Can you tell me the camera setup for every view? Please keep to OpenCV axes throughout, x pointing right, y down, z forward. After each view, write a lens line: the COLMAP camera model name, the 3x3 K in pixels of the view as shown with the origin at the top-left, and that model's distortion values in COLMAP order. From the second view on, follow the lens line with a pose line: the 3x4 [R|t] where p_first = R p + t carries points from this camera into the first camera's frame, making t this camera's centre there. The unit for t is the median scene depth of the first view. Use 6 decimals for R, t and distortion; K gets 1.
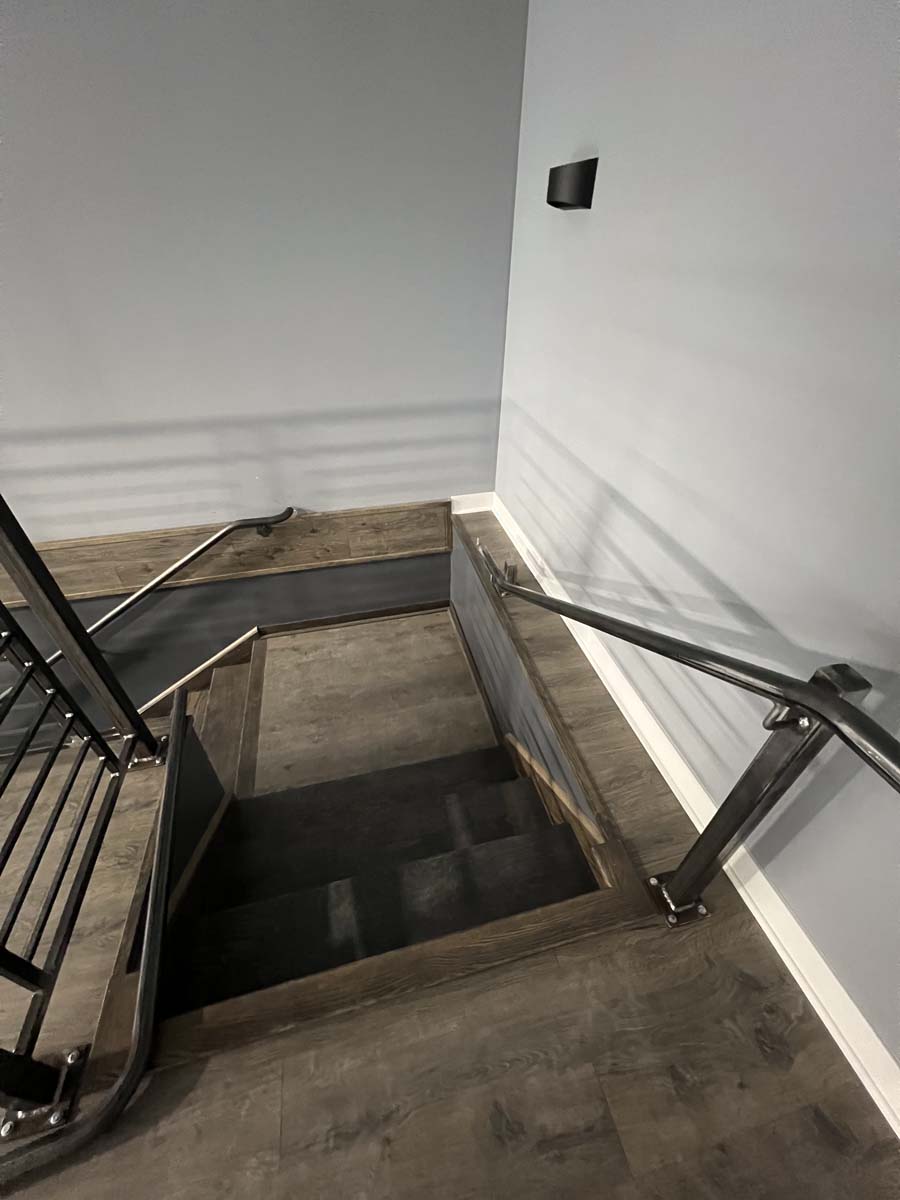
lens RADIAL K [[478.5, 0, 451.3], [0, 478.5, 594.0], [0, 0, 1]] dist [-0.000896, 0.000251]
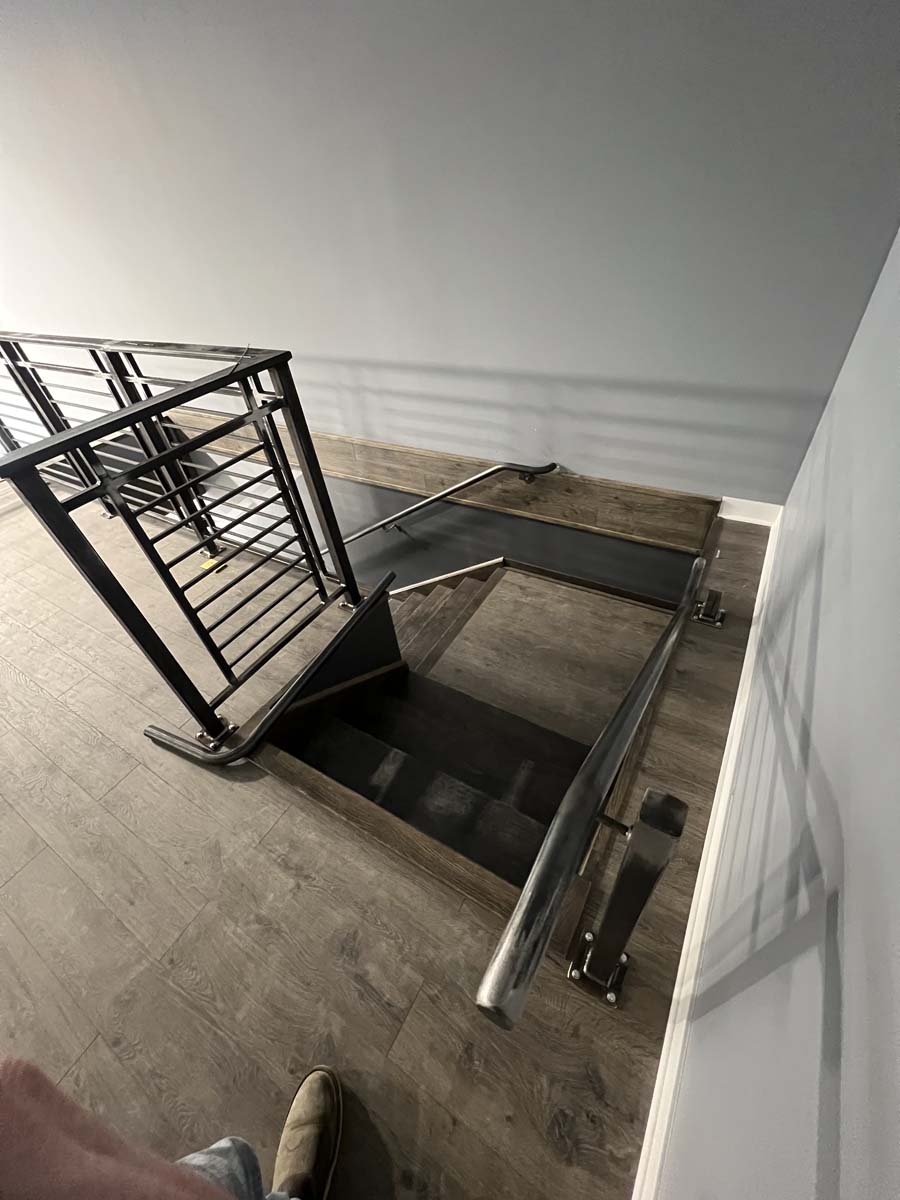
lens RADIAL K [[478.5, 0, 451.3], [0, 478.5, 594.0], [0, 0, 1]] dist [-0.000896, 0.000251]
pose [[0.707721, 0.402973, -0.580296, 0.243779], [-0.345354, 0.913880, 0.213434, -0.061869], [0.616329, 0.049356, 0.785941, 0.025005]]
